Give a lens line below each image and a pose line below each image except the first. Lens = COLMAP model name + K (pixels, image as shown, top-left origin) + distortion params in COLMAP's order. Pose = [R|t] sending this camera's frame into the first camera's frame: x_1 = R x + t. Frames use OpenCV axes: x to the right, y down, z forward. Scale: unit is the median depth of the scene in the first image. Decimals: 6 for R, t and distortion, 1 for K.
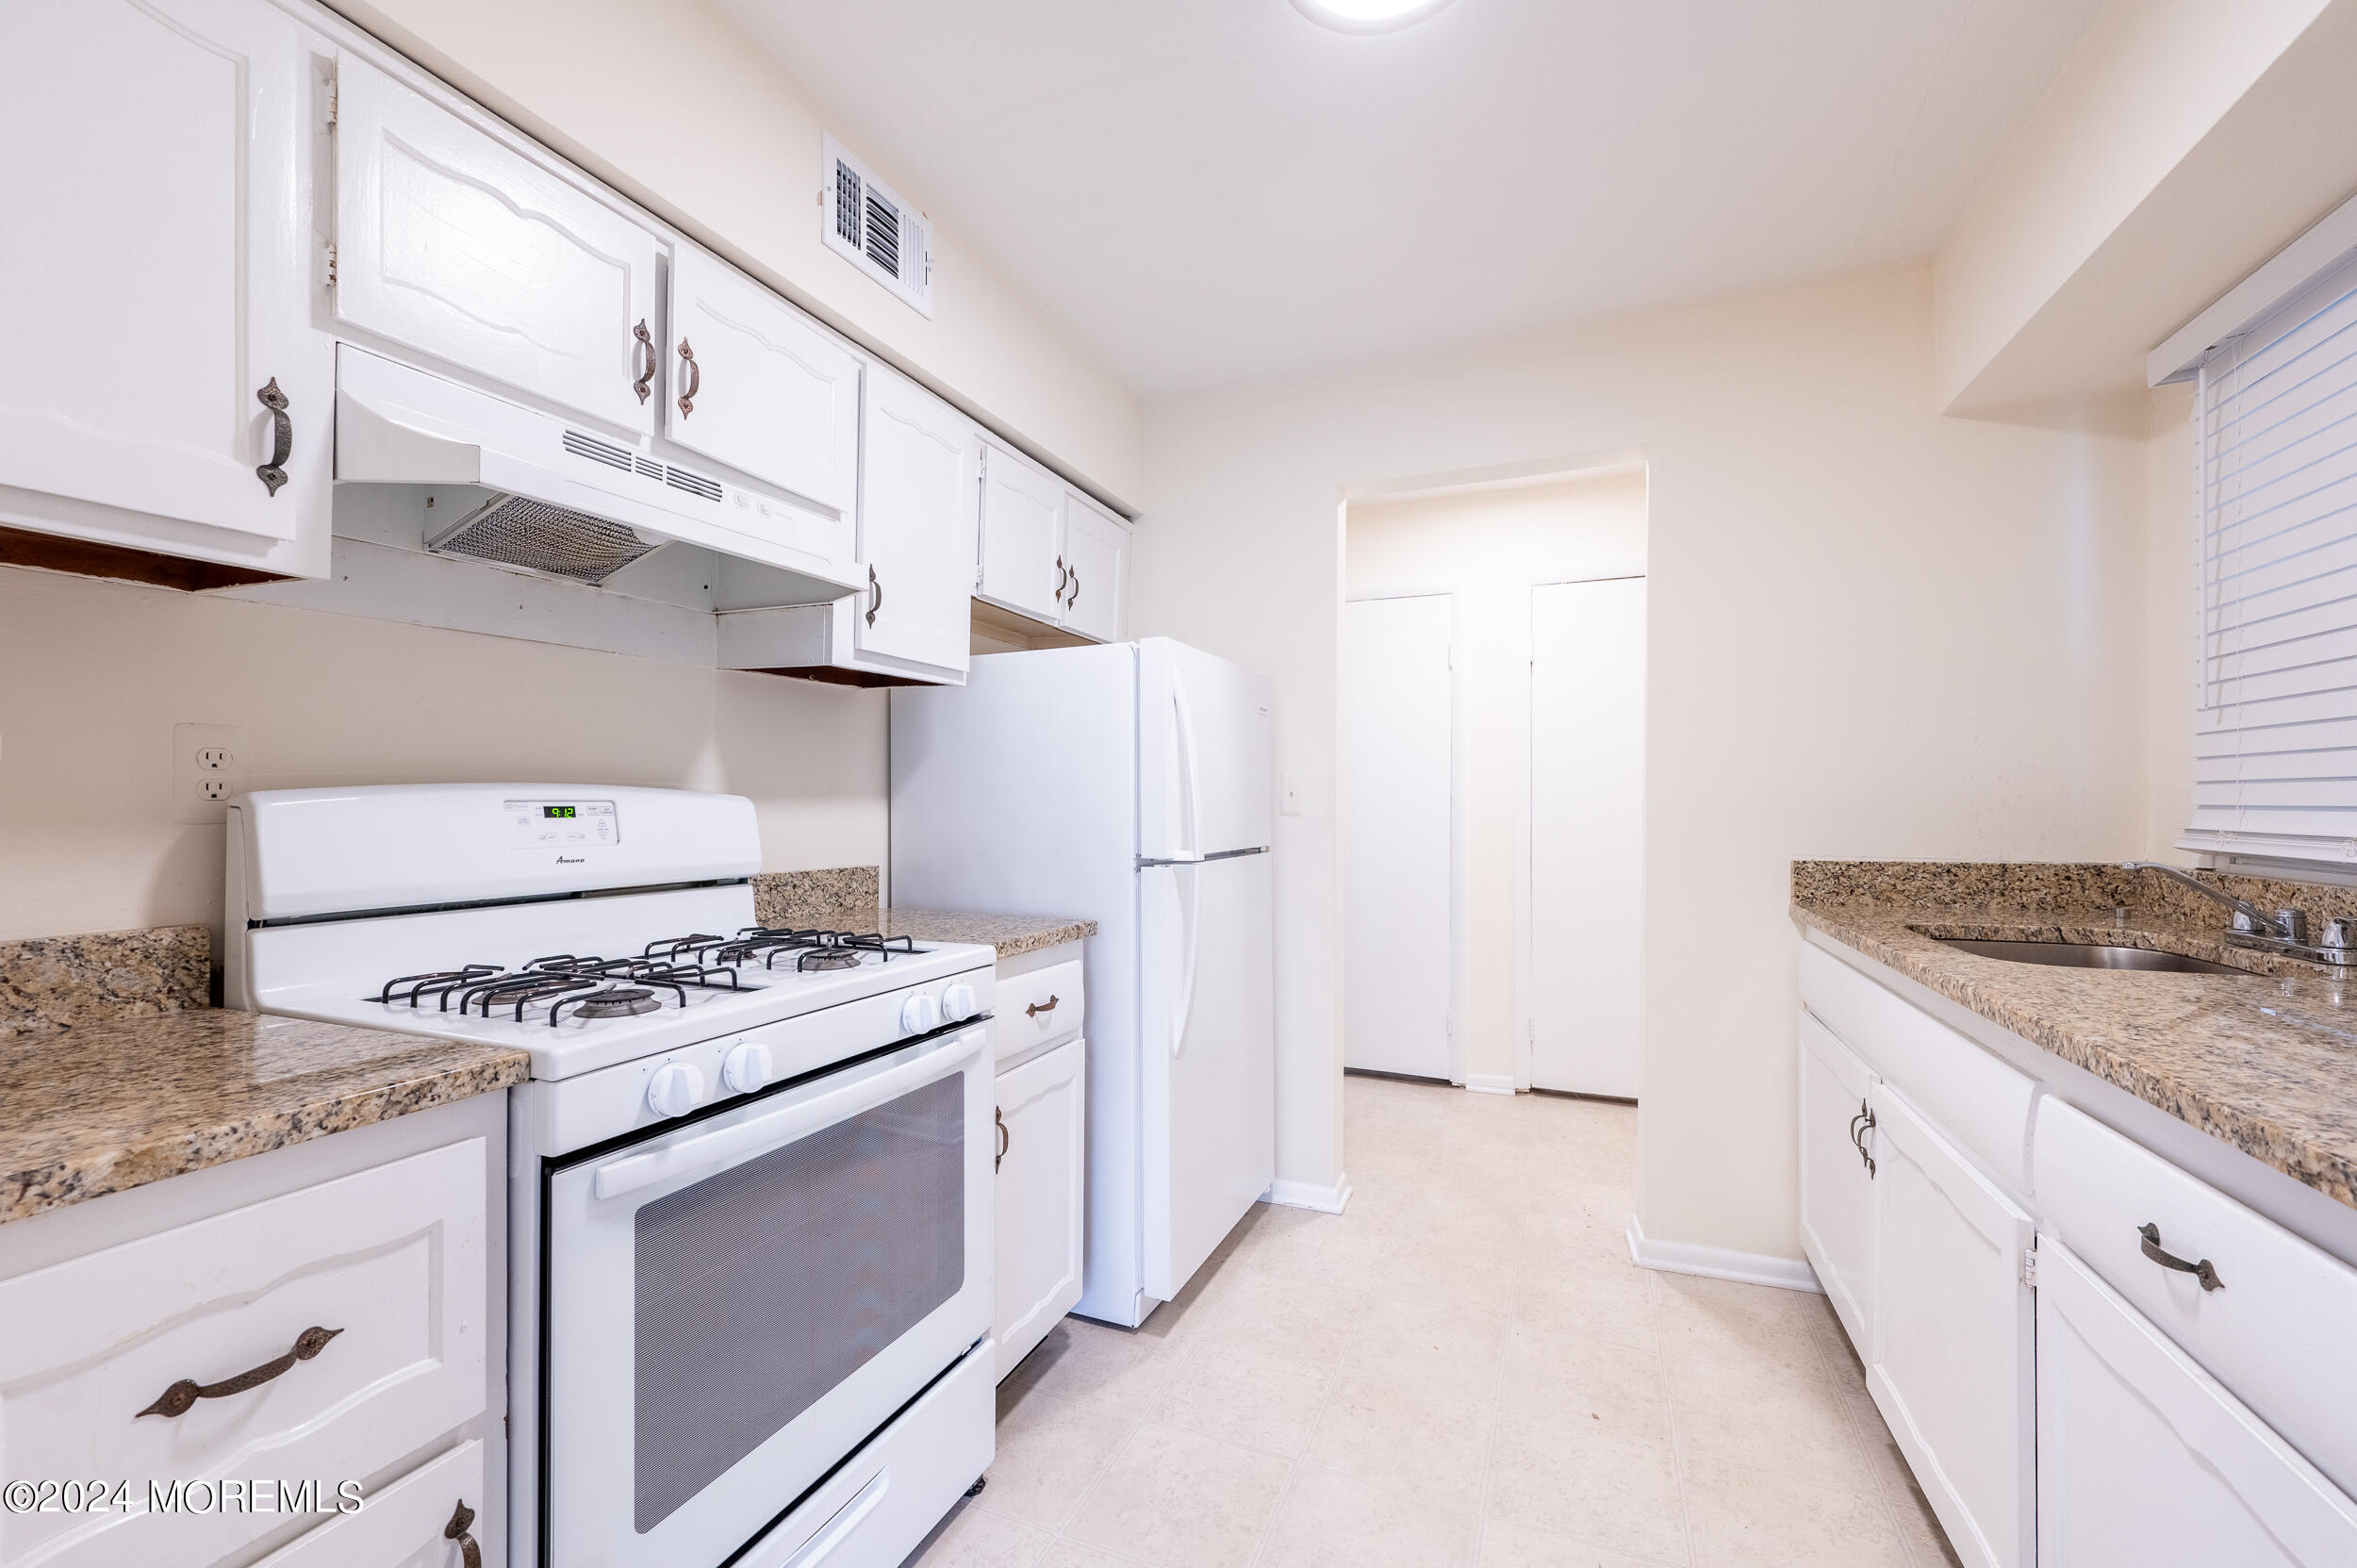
lens RADIAL K [[943.3, 0, 1184.5], [0, 943.3, 790.5], [0, 0, 1]] dist [-0.001490, 0.000325]
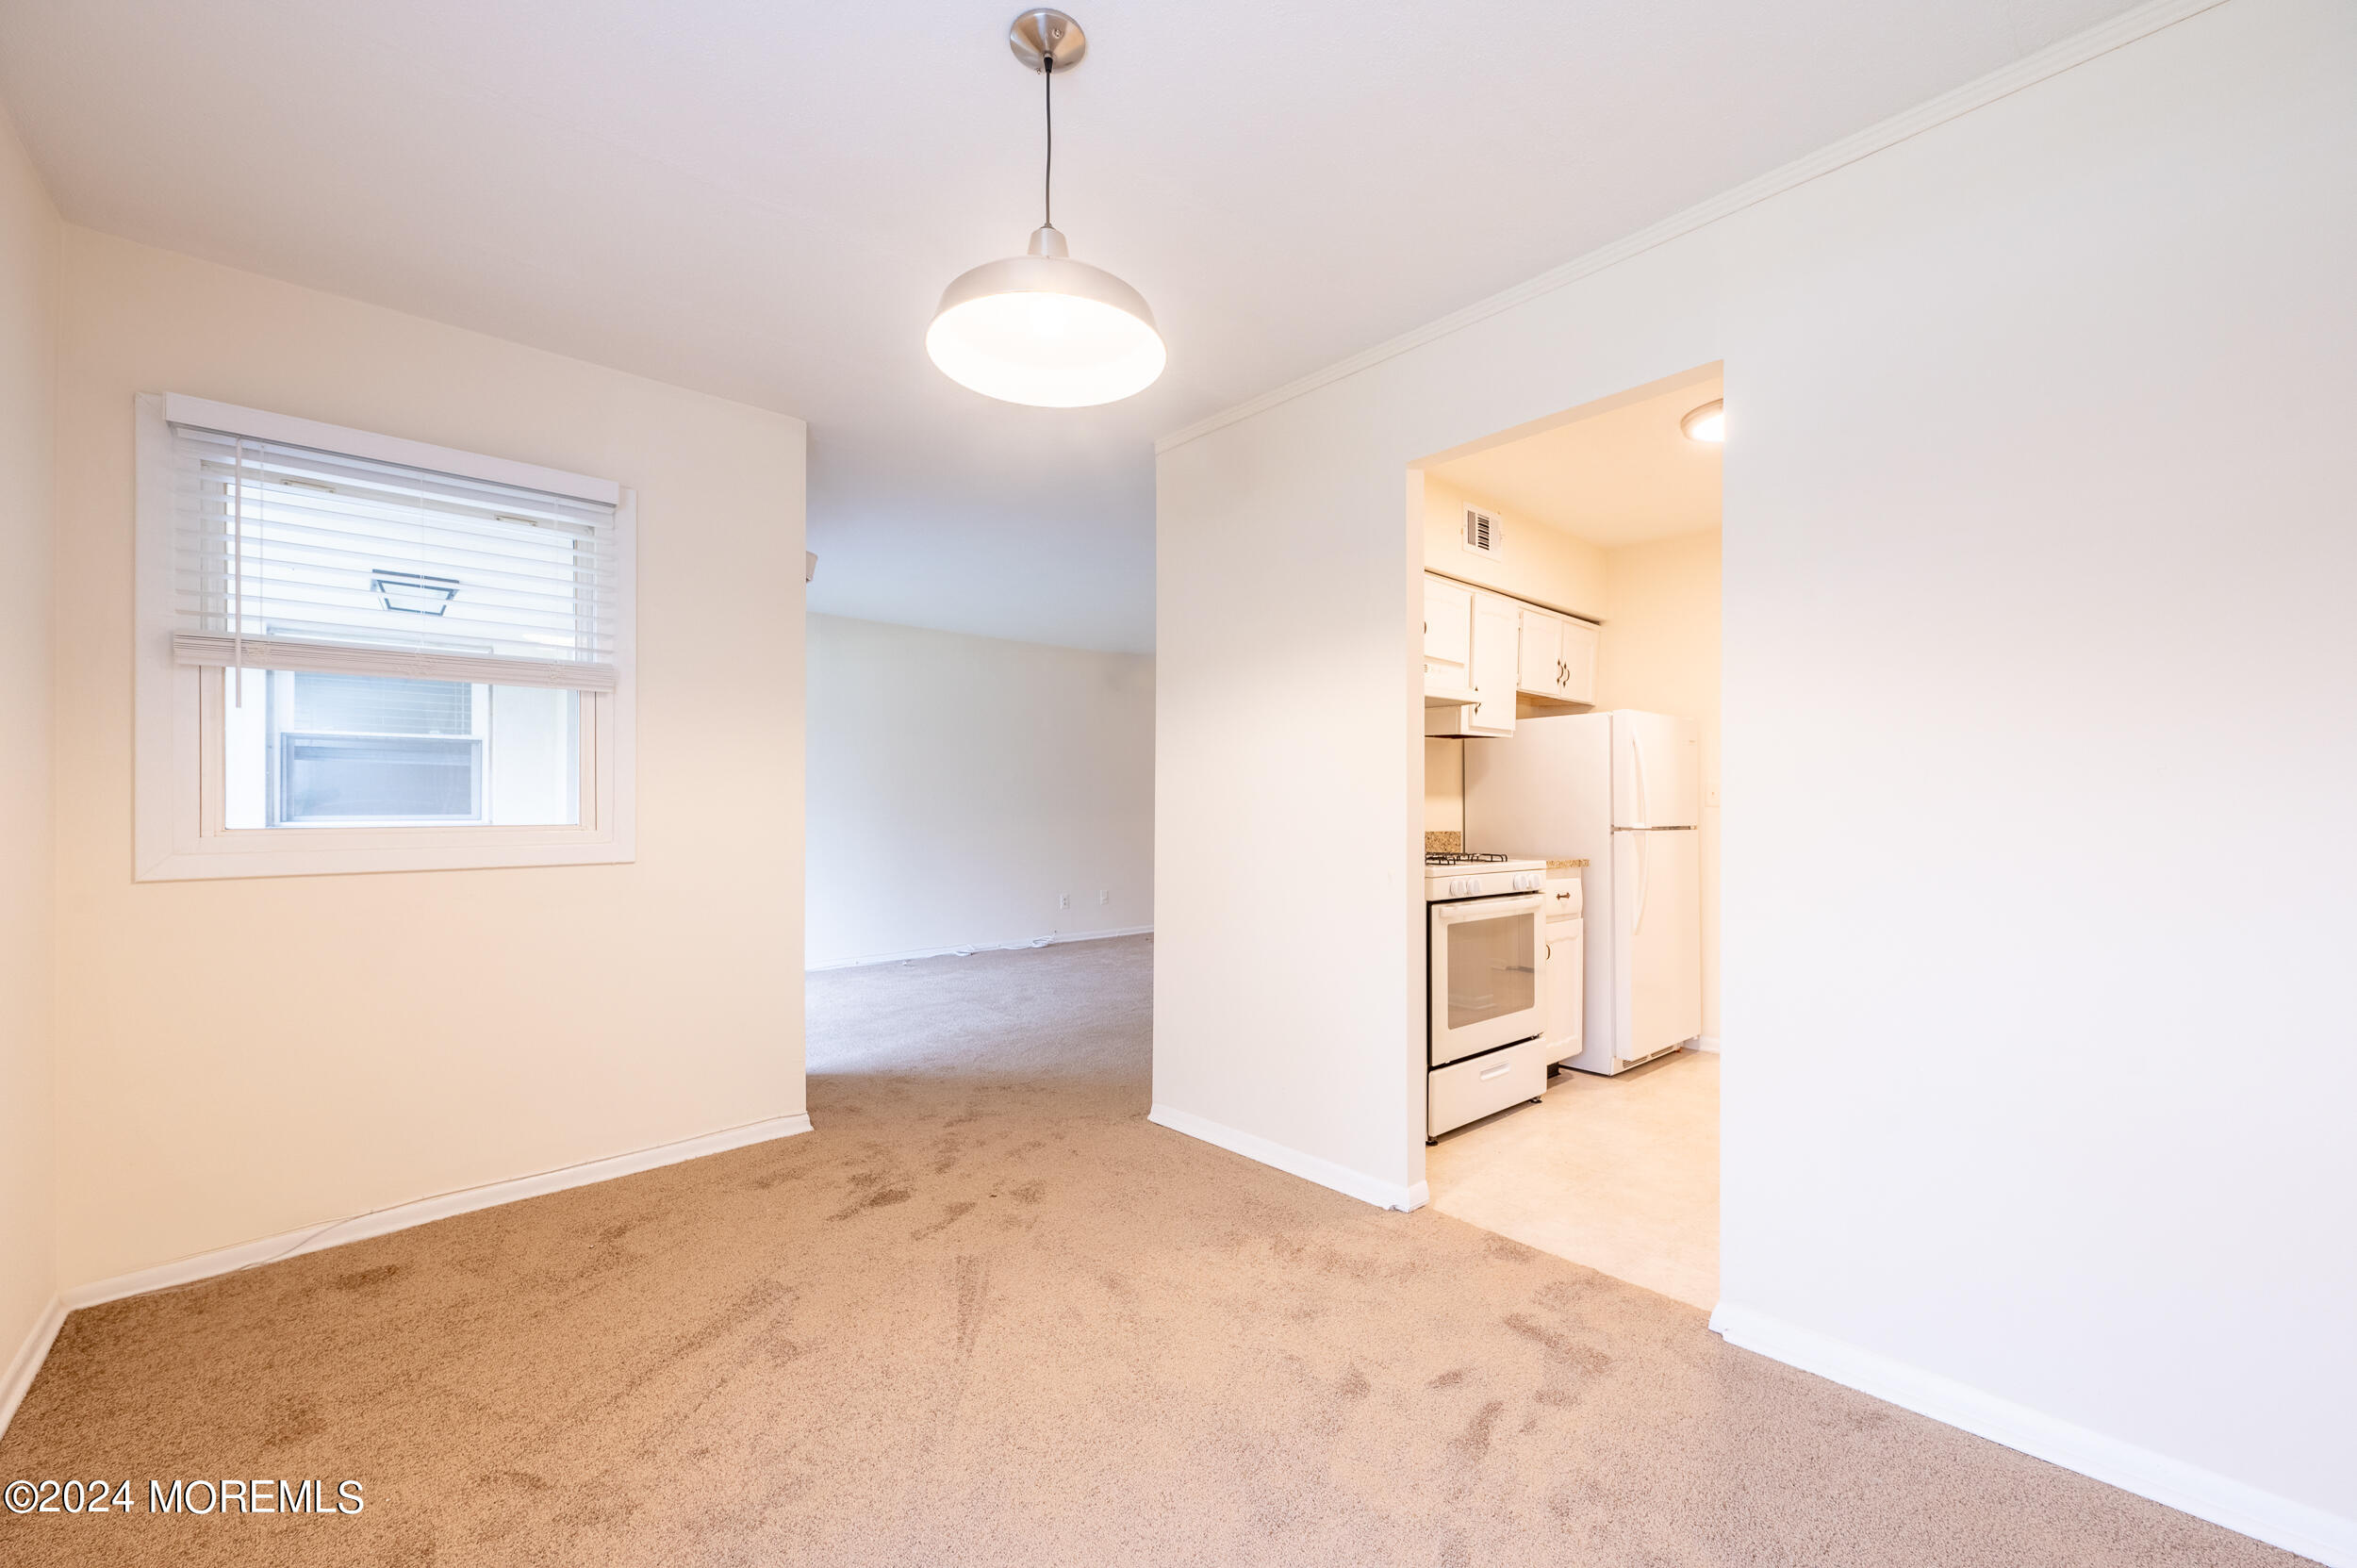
lens RADIAL K [[943.3, 0, 1172.7], [0, 943.3, 801.8], [0, 0, 1]] dist [-0.001490, 0.000325]
pose [[0.900682, -0.001853, -0.434475, -0.023413], [0.003516, 0.999989, 0.003024, 0.013547], [0.434465, -0.004252, 0.900679, -1.192375]]
